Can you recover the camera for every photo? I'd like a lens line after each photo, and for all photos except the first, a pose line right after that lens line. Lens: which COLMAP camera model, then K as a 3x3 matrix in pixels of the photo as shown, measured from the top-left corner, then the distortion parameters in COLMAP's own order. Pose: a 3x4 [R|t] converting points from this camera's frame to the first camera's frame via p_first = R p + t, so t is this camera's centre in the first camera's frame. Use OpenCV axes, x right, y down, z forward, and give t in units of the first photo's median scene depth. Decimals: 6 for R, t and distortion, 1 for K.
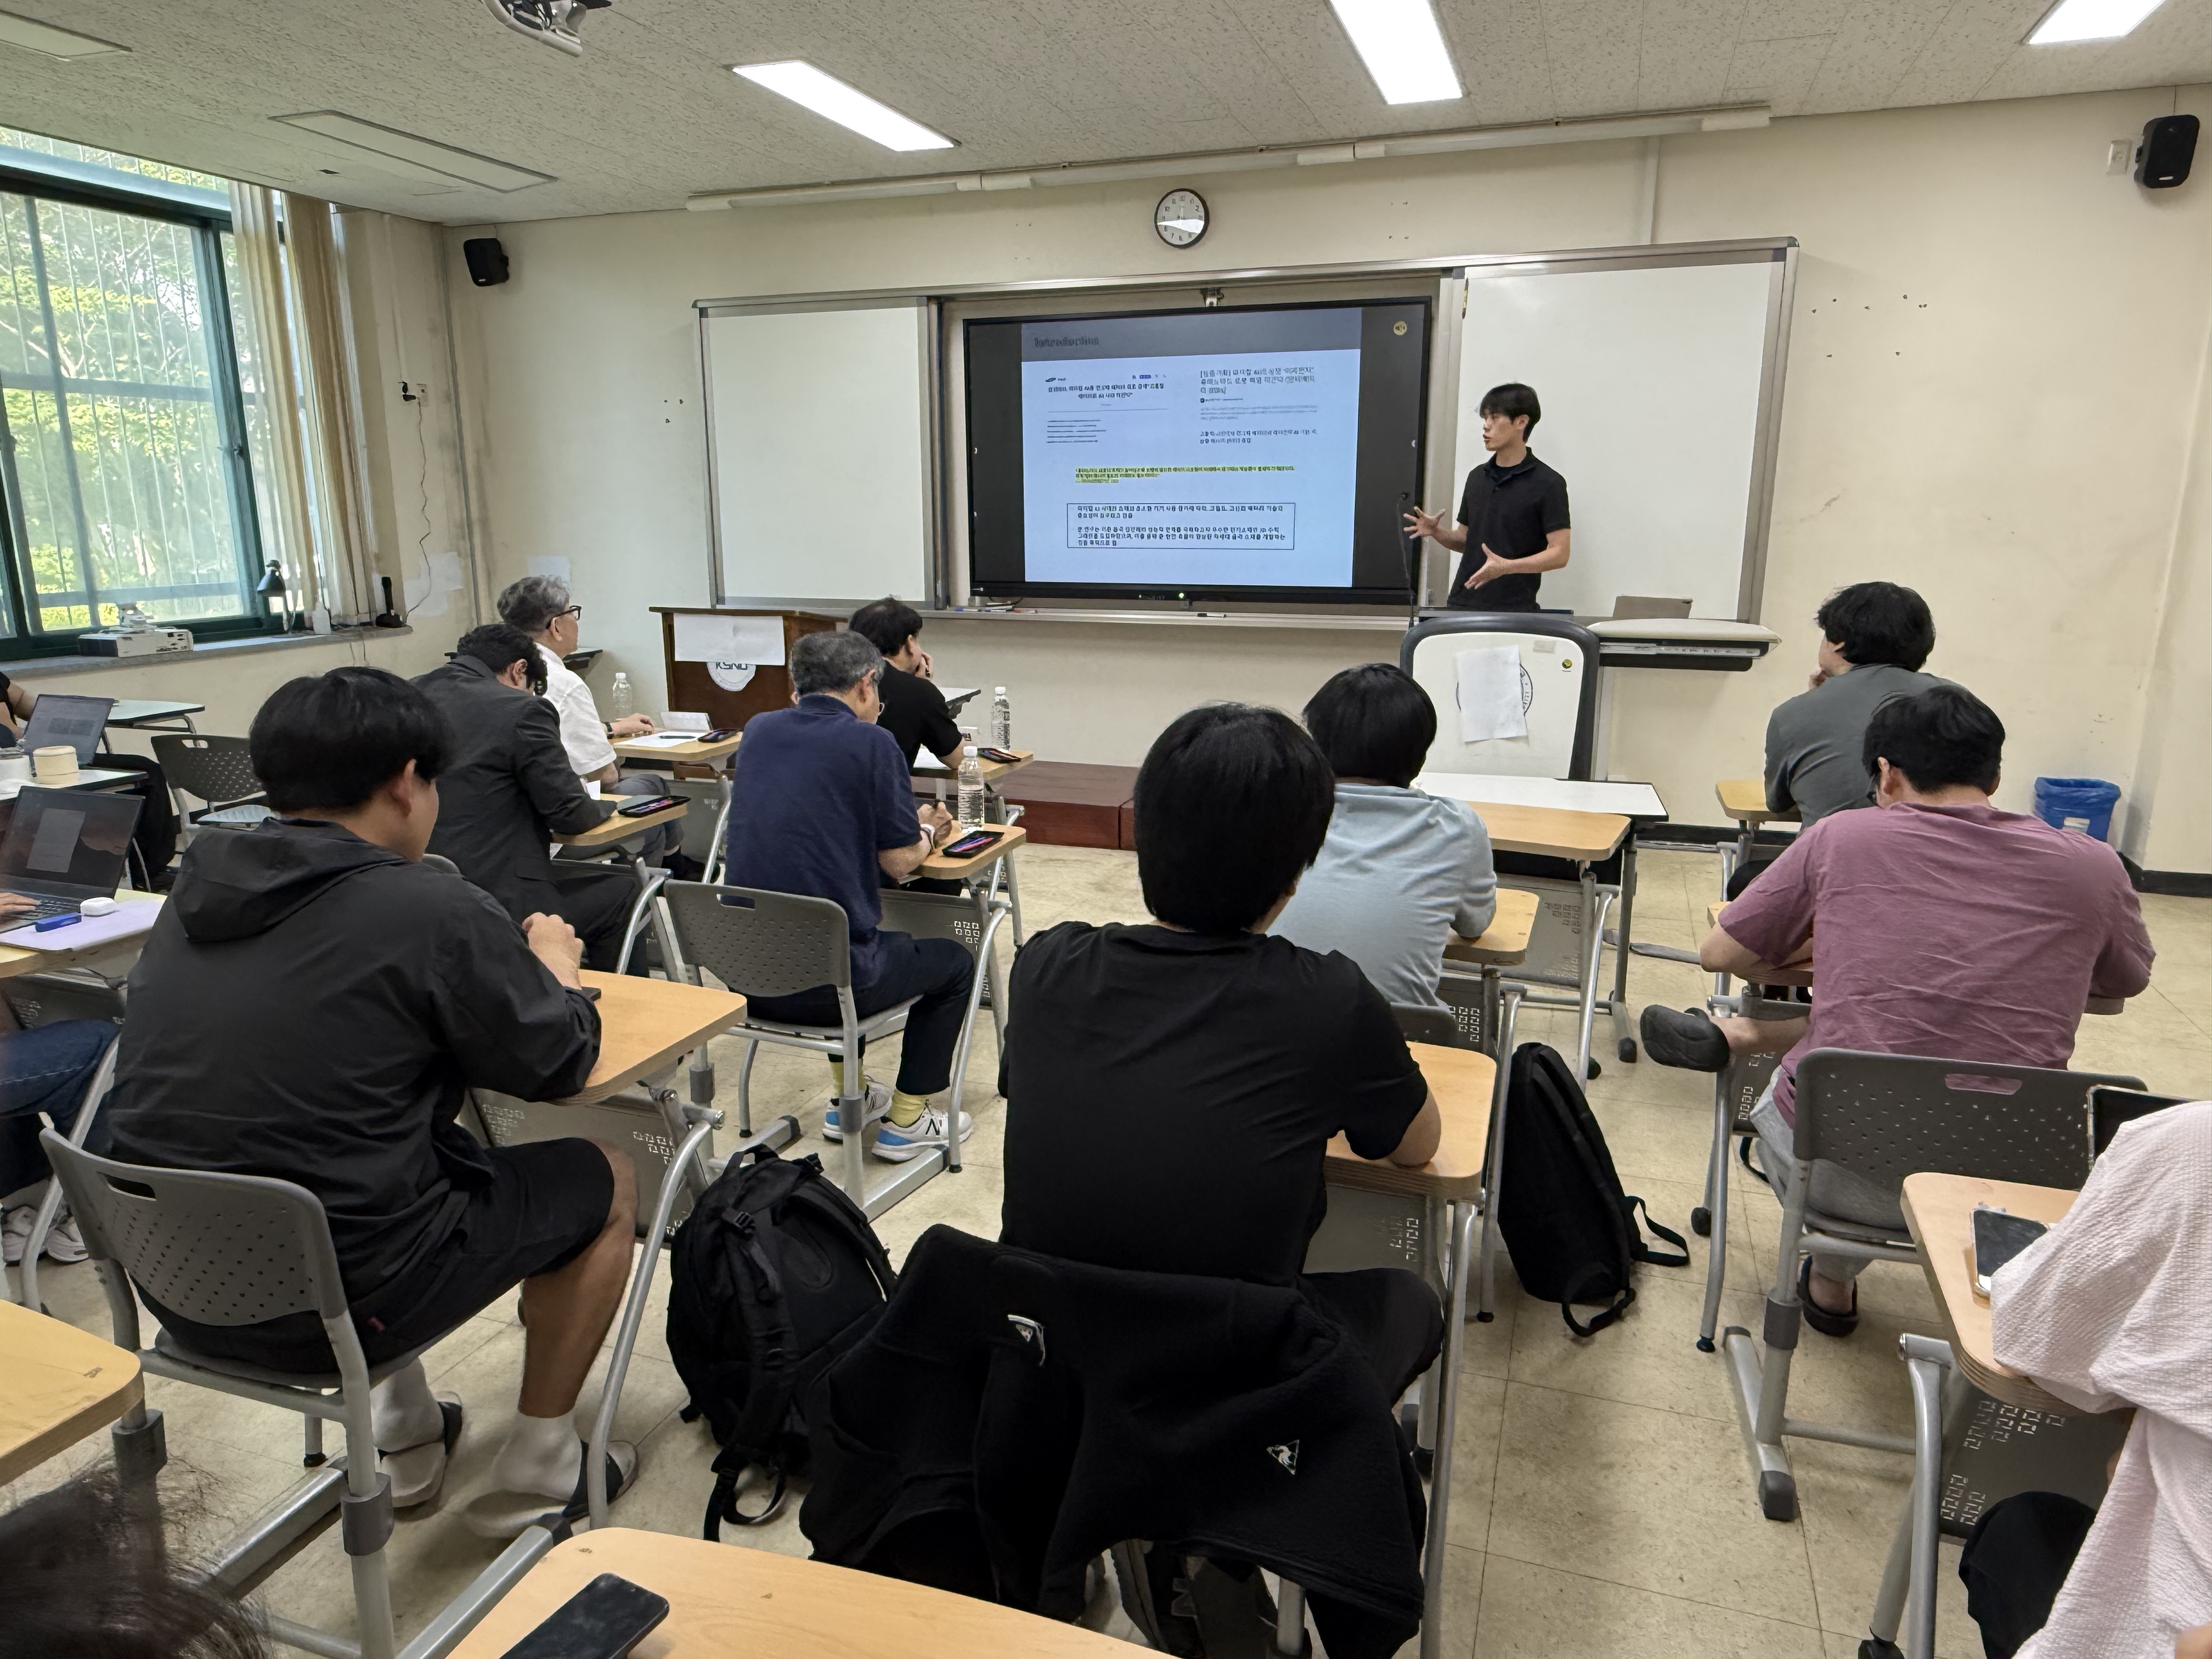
lens RADIAL K [[1426.5, 0, 1094.1], [0, 1426.5, 826.6], [0, 0, 1]] dist [-0.015676, 0.008252]
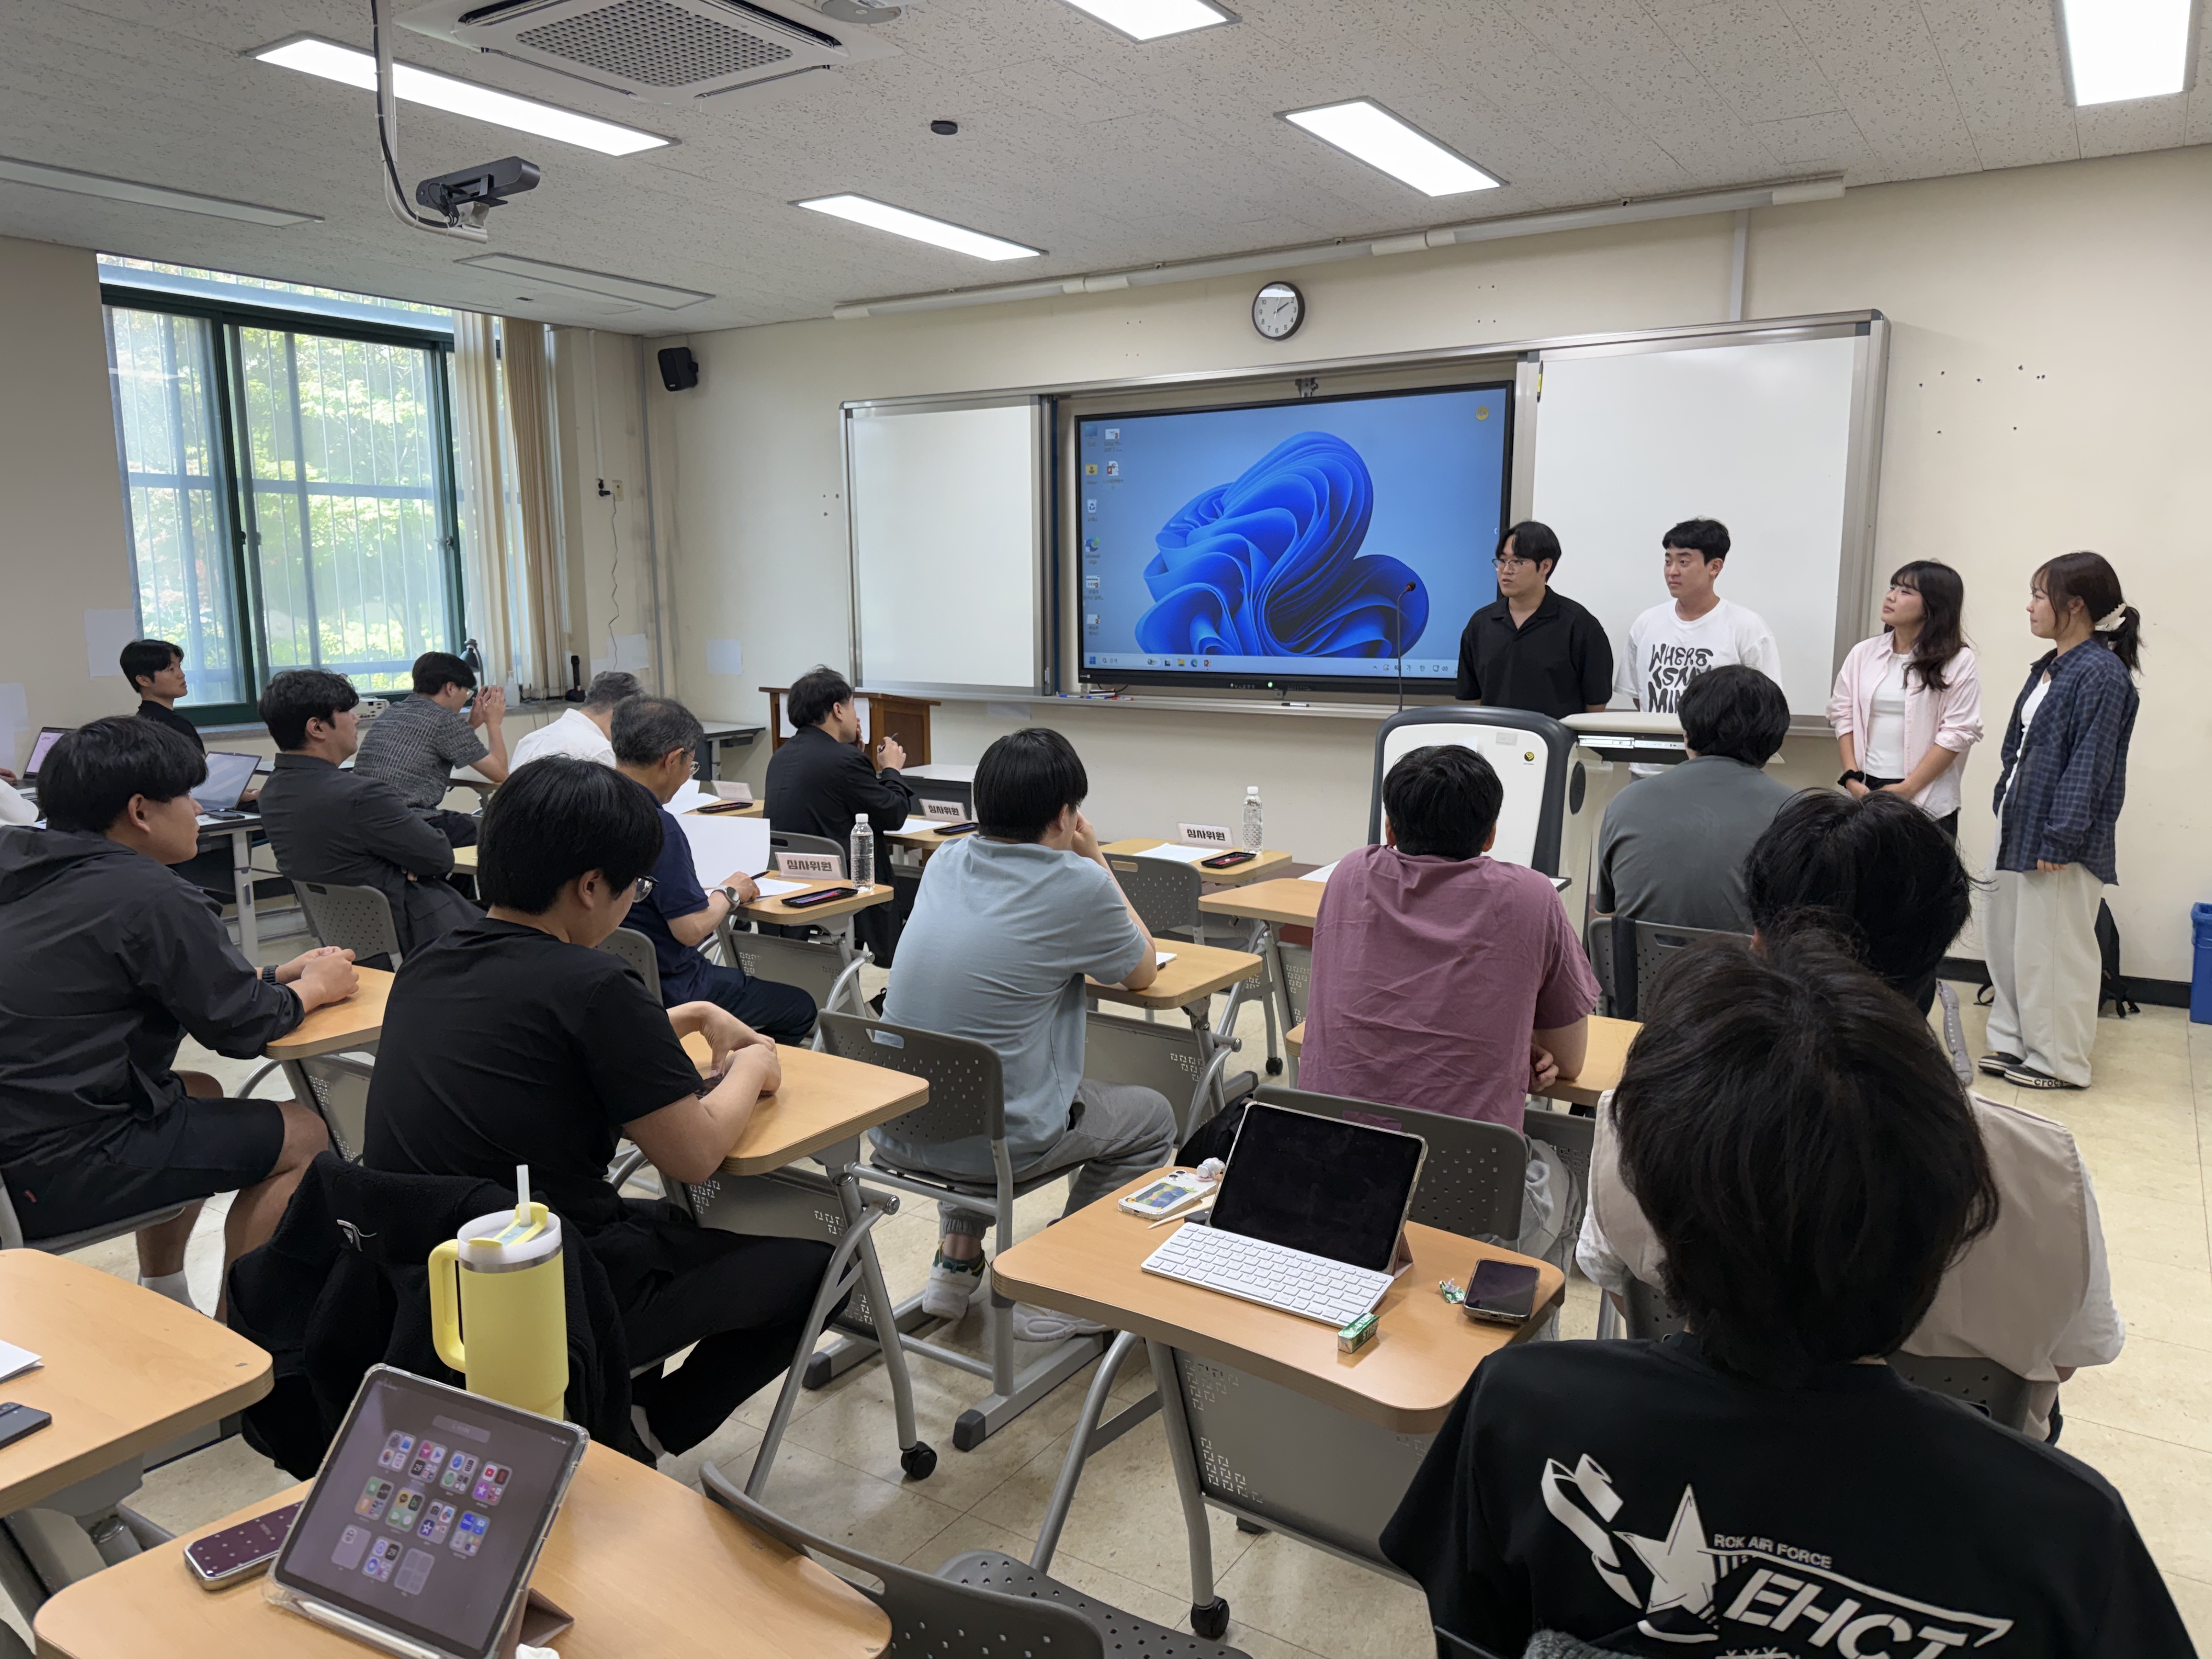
lens RADIAL K [[1569.2, 0, 1100.6], [0, 1569.2, 835.3], [0, 0, 1]] dist [0.008648, -0.025584]
pose [[0.971791, 0.037369, -0.232864, 0.229243], [-0.052521, 0.996863, -0.059206, 0.014216], [0.229921, 0.069766, 0.970705, -0.082703]]
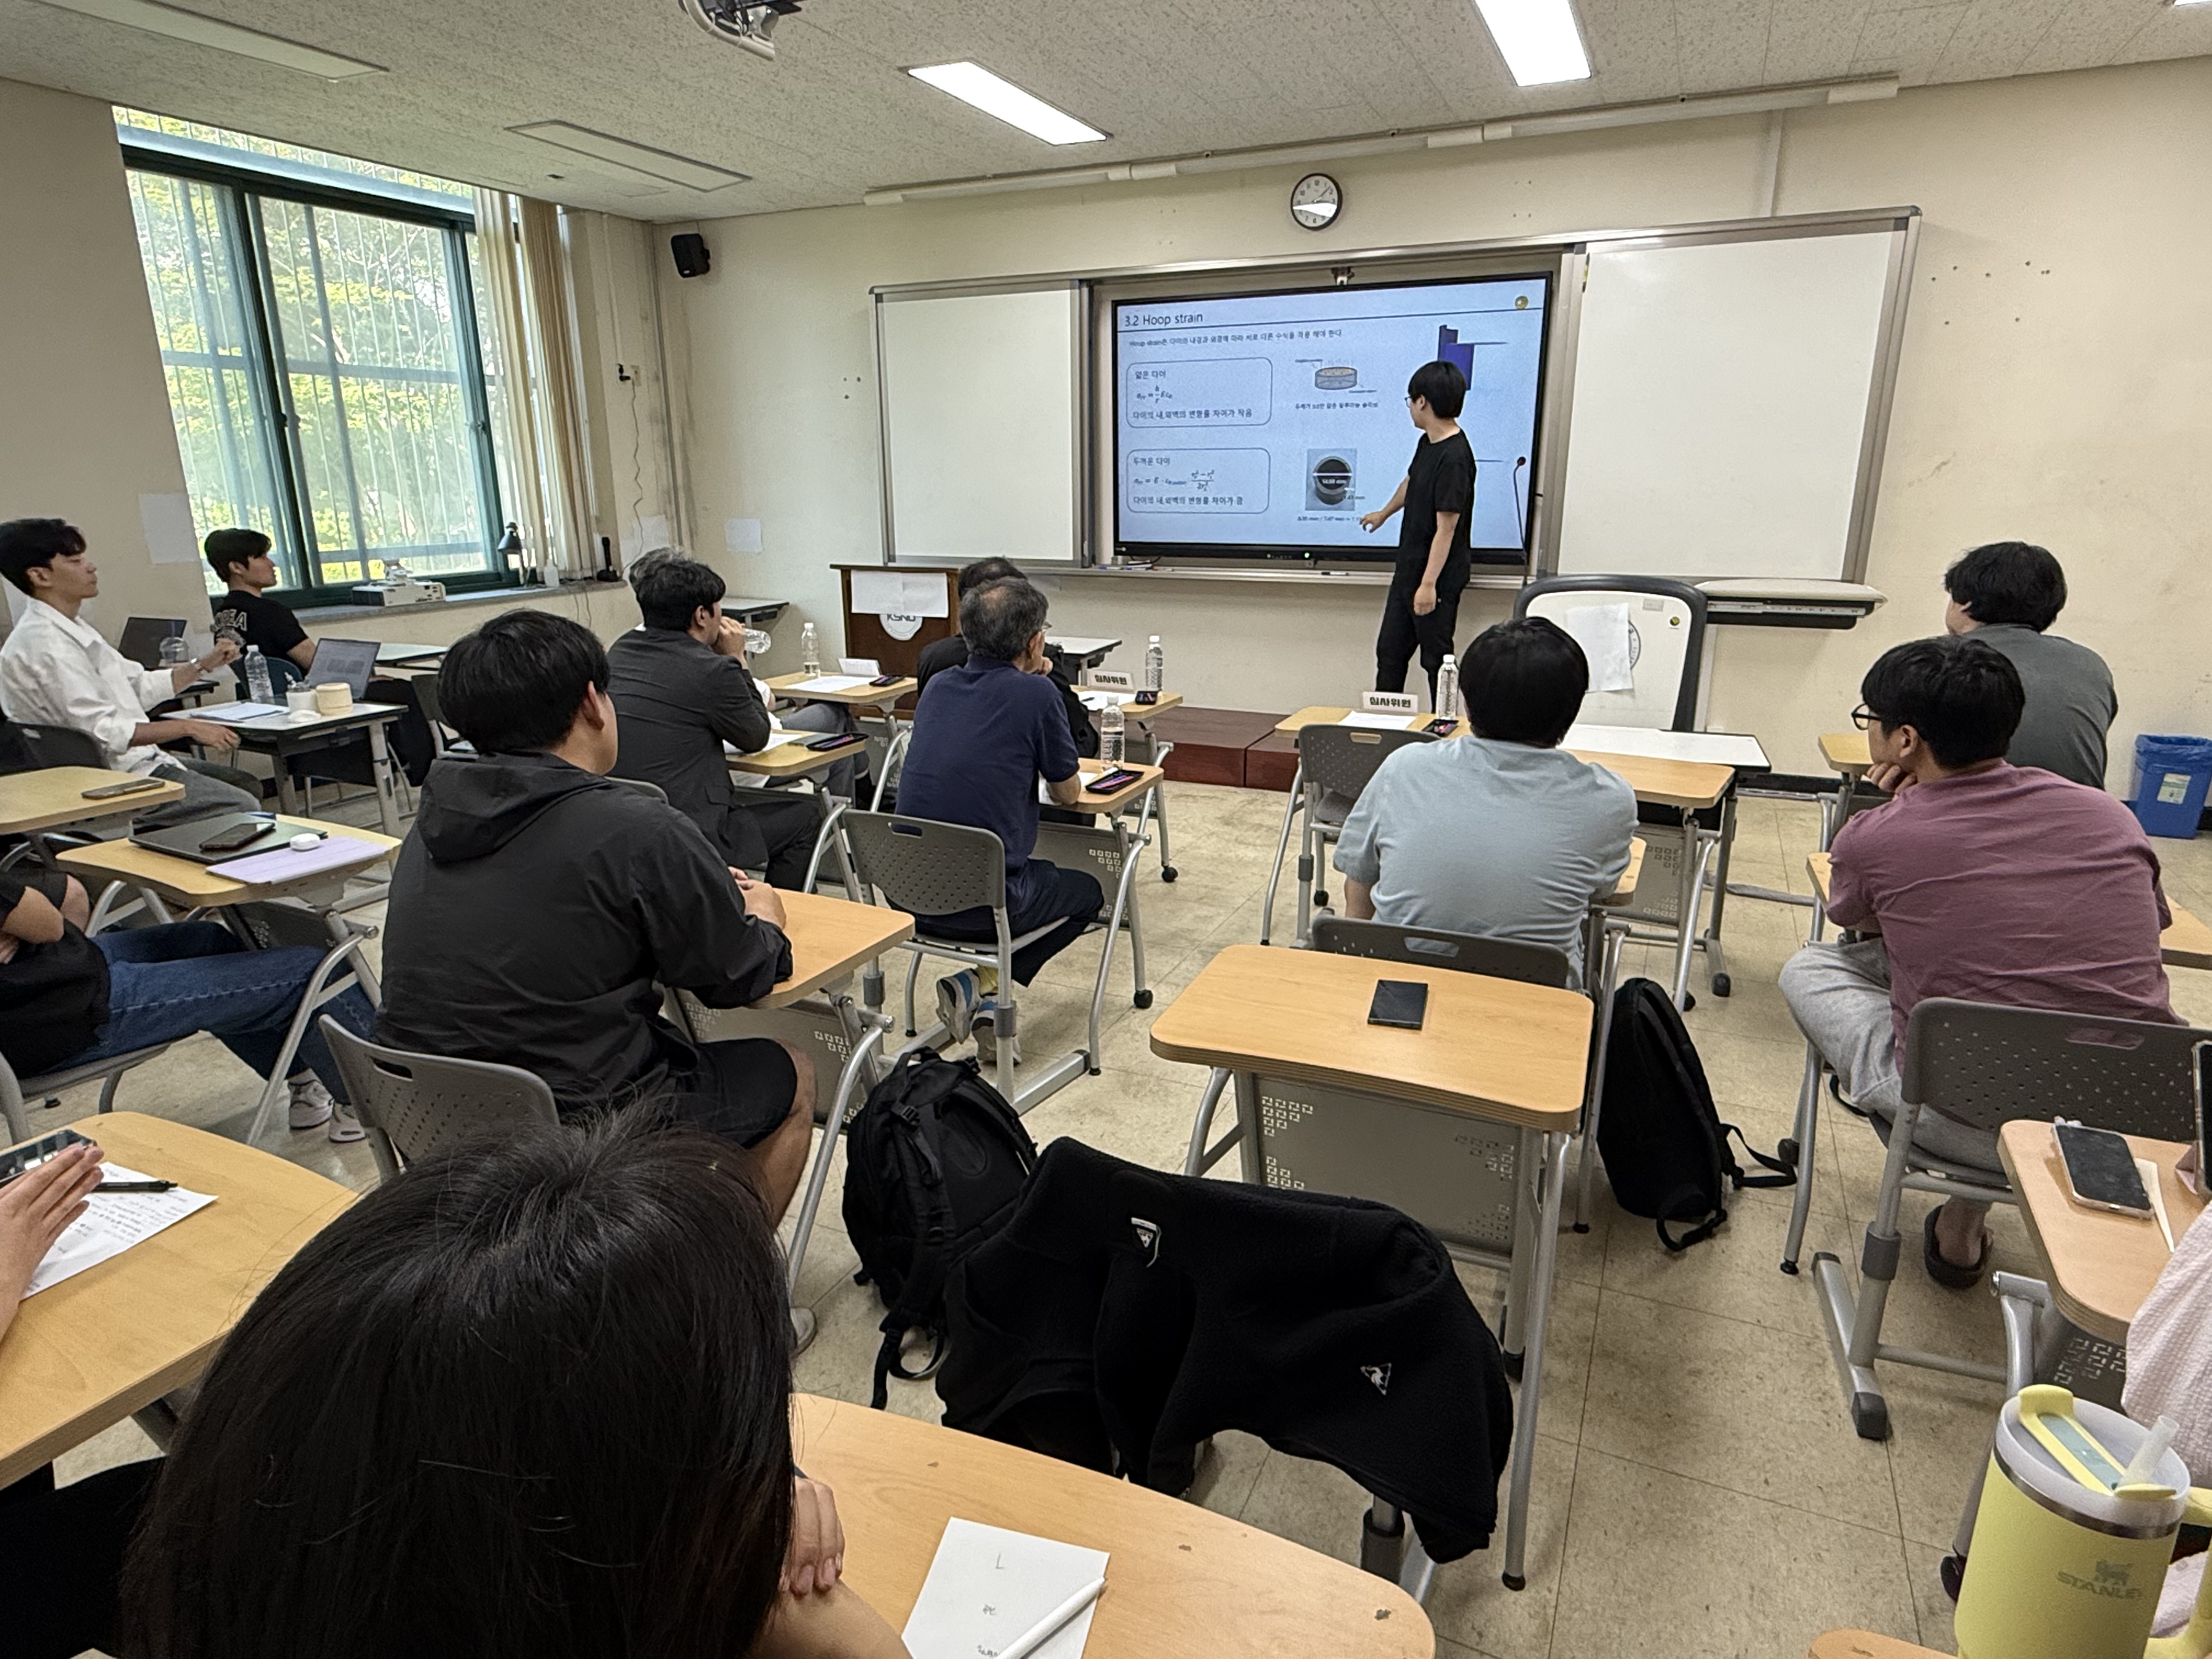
lens RADIAL K [[1274.9, 0, 1098.5], [0, 1274.9, 825.0], [0, 0, 1]] dist [-0.010635, 0.001768]
pose [[0.995488, 0.021700, -0.092376, -0.003290], [-0.017262, 0.998671, 0.048571, -0.000912], [0.093307, -0.046757, 0.994539, 0.007707]]
